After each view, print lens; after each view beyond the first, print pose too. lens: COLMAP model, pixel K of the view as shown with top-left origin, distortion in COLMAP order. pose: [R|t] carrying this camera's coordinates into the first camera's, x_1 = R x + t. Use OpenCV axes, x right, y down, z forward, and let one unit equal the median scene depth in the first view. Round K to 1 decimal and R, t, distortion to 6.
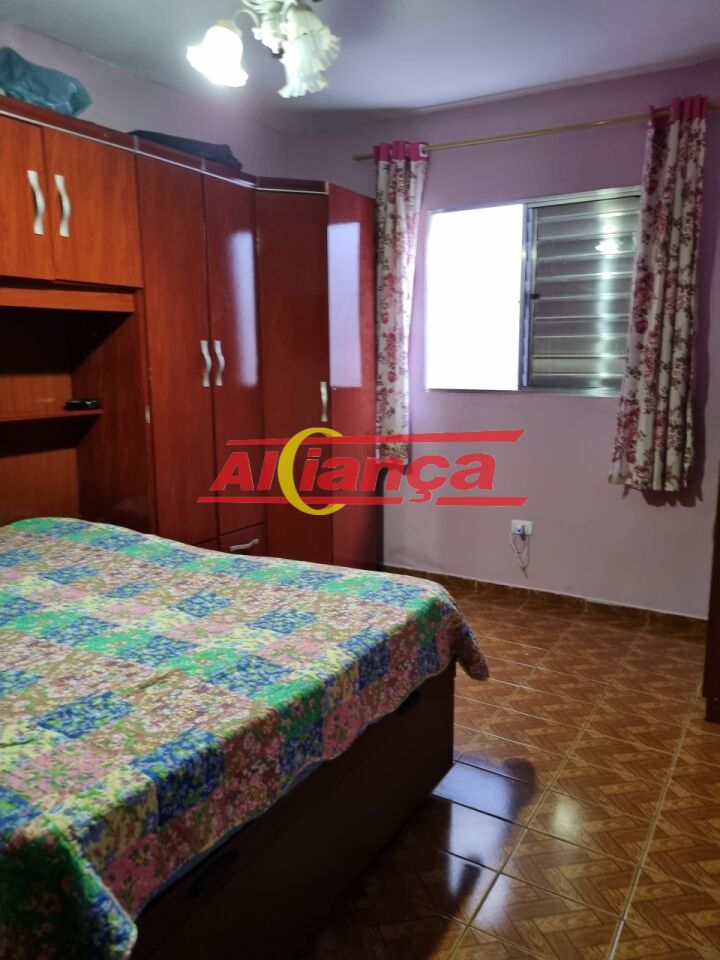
lens RADIAL K [[718.9, 0, 360.0], [0, 718.9, 480.0], [0, 0, 1]] dist [0.030063, -0.006031]
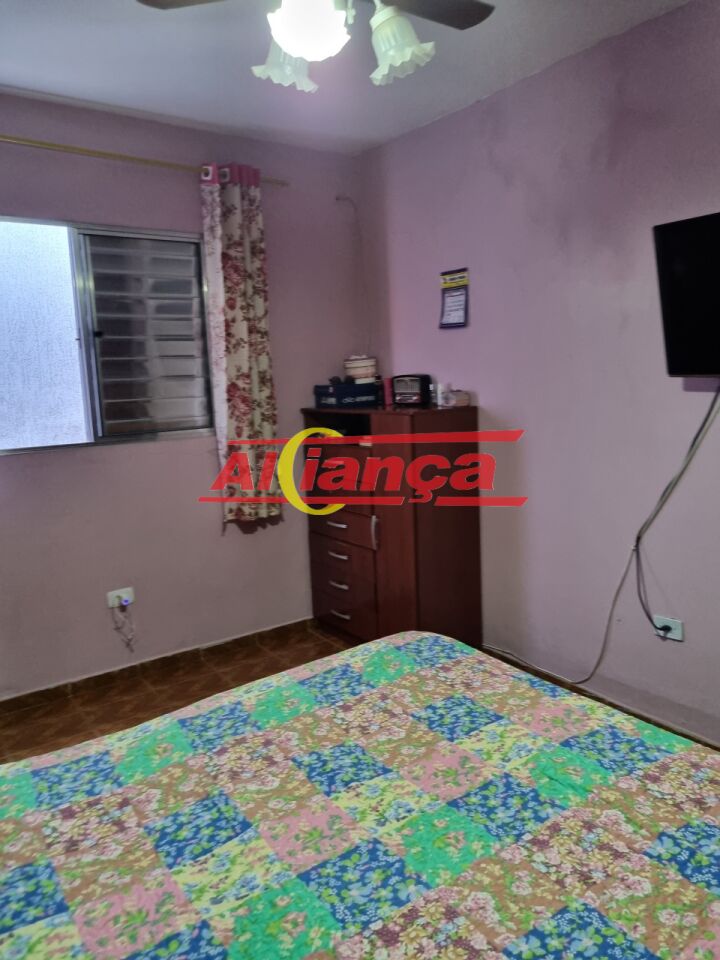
lens RADIAL K [[742.5, 0, 362.0], [0, 742.5, 460.2], [0, 0, 1]] dist [0.108447, -0.117444]
pose [[0.392872, -0.124097, 0.911182, -0.573151], [0.193695, 0.979791, 0.049926, -0.104167], [-0.898963, 0.156877, 0.408969, 0.428052]]
